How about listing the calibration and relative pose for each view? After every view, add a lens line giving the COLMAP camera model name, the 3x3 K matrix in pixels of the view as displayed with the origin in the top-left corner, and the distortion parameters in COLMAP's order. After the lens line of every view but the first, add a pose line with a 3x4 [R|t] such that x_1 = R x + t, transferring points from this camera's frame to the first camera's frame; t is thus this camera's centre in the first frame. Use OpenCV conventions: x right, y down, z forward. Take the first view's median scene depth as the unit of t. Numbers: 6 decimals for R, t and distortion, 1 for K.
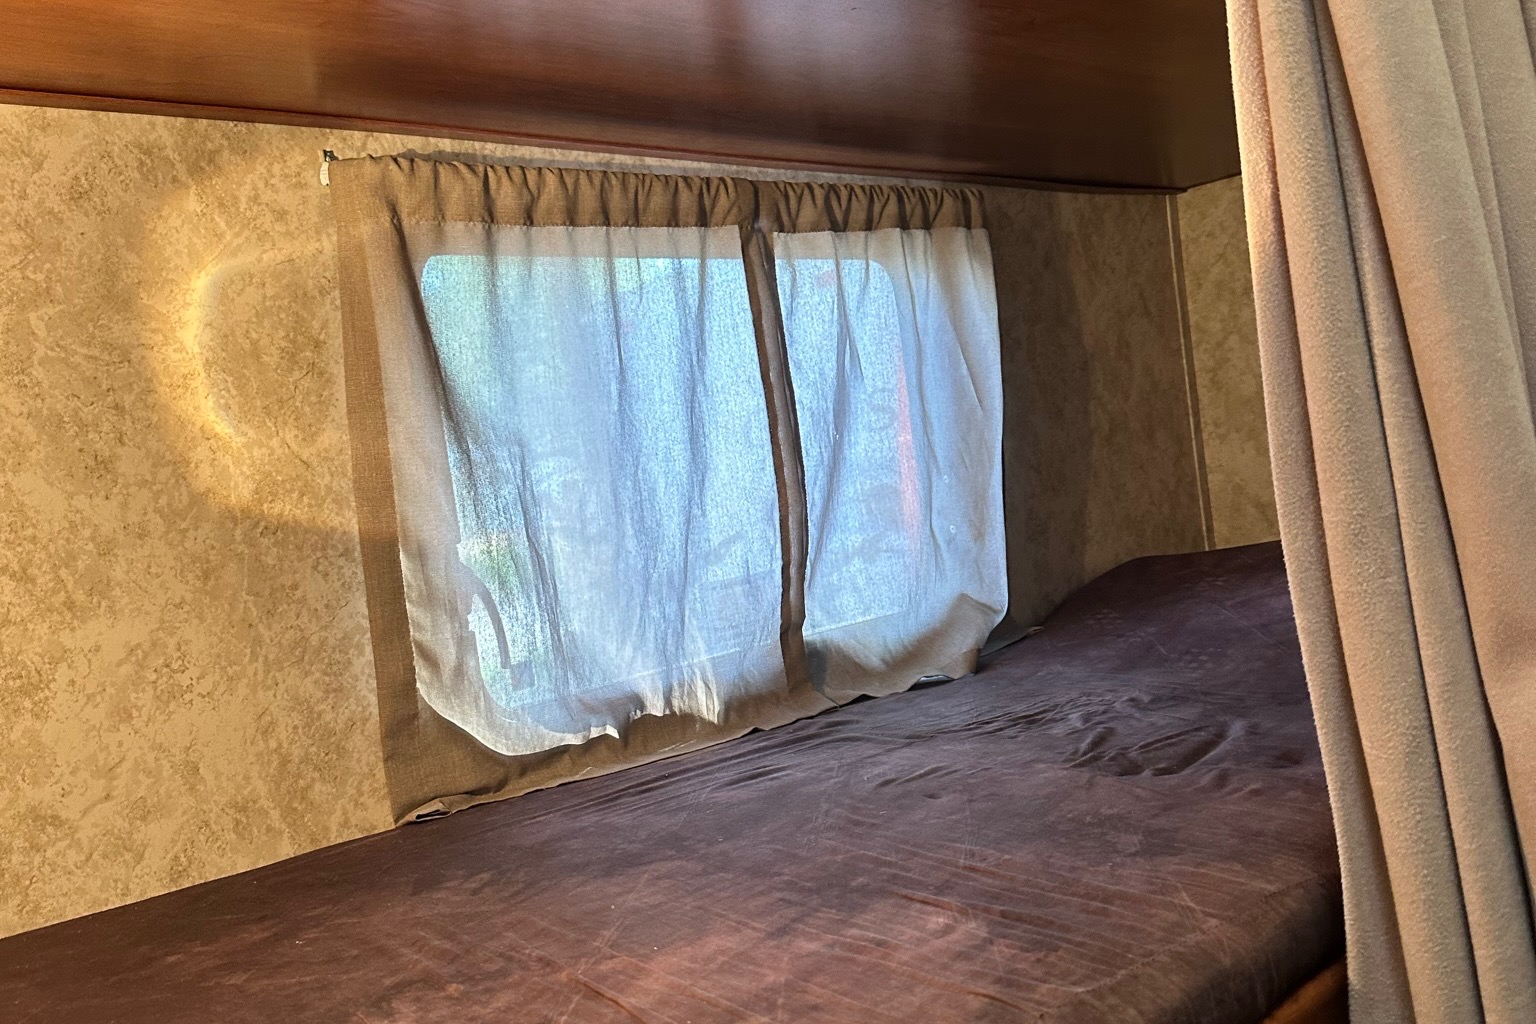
lens RADIAL K [[1378.7, 0, 769.1], [0, 1378.7, 529.3], [0, 0, 1]] dist [0.135920, -0.257762]
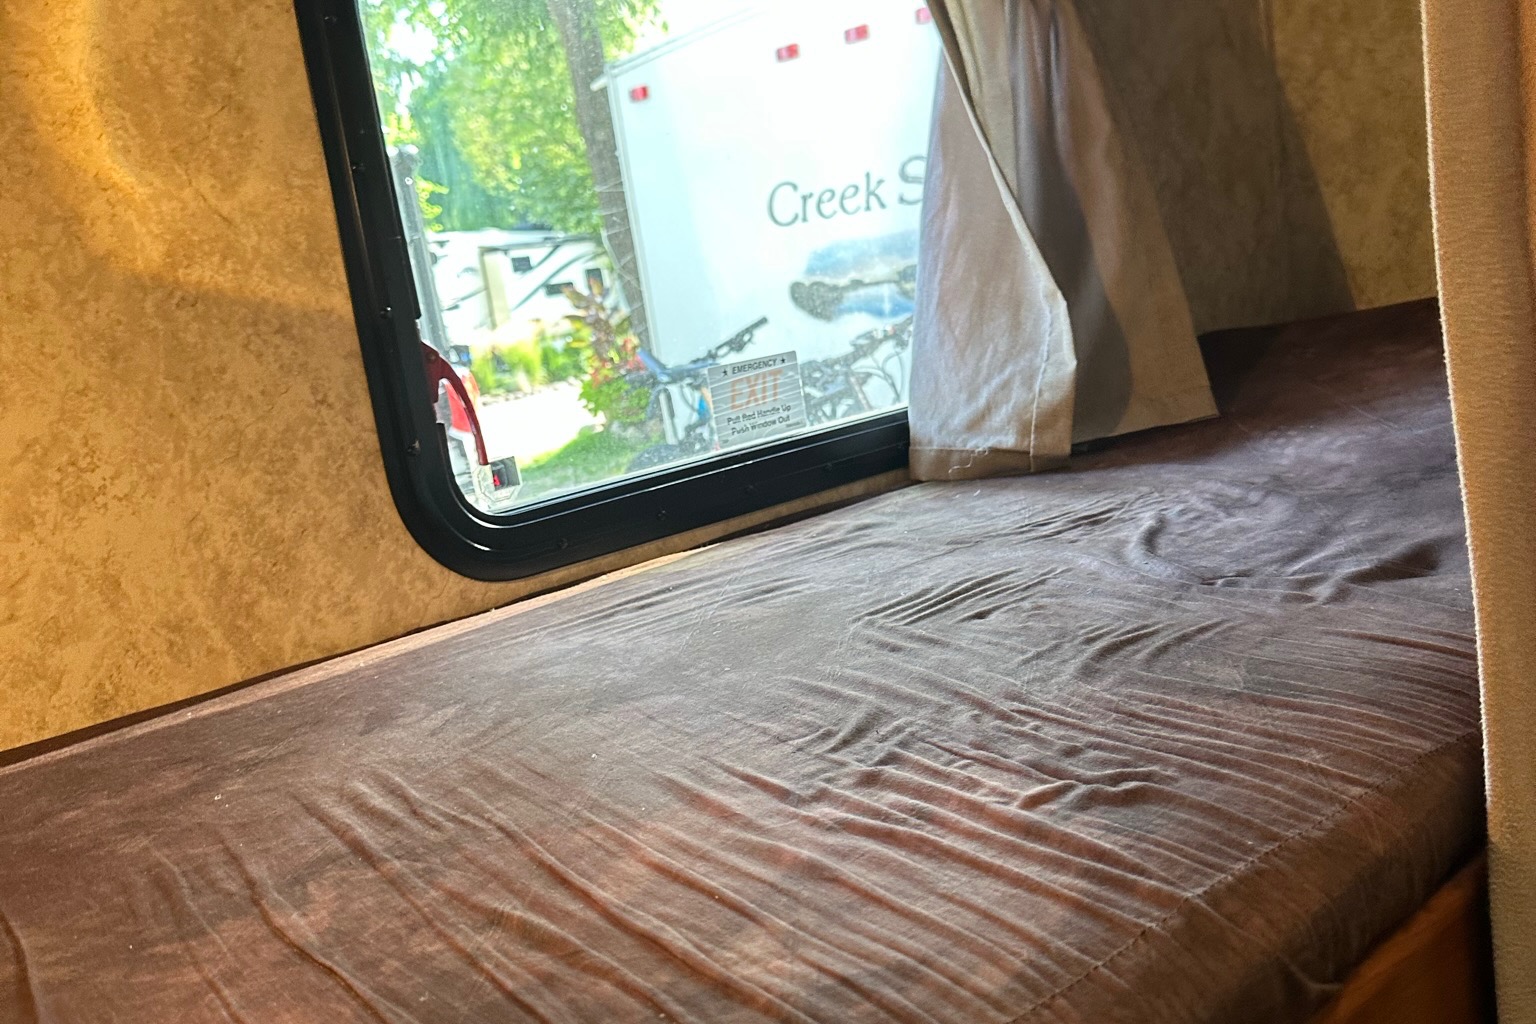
lens RADIAL K [[1378.7, 0, 769.1], [0, 1378.7, 529.3], [0, 0, 1]] dist [0.135920, -0.257762]
pose [[0.999710, -0.006260, -0.023241, 0.008923], [0.009733, 0.988255, 0.152505, 0.011054], [0.022013, -0.152687, 0.988029, 0.161005]]
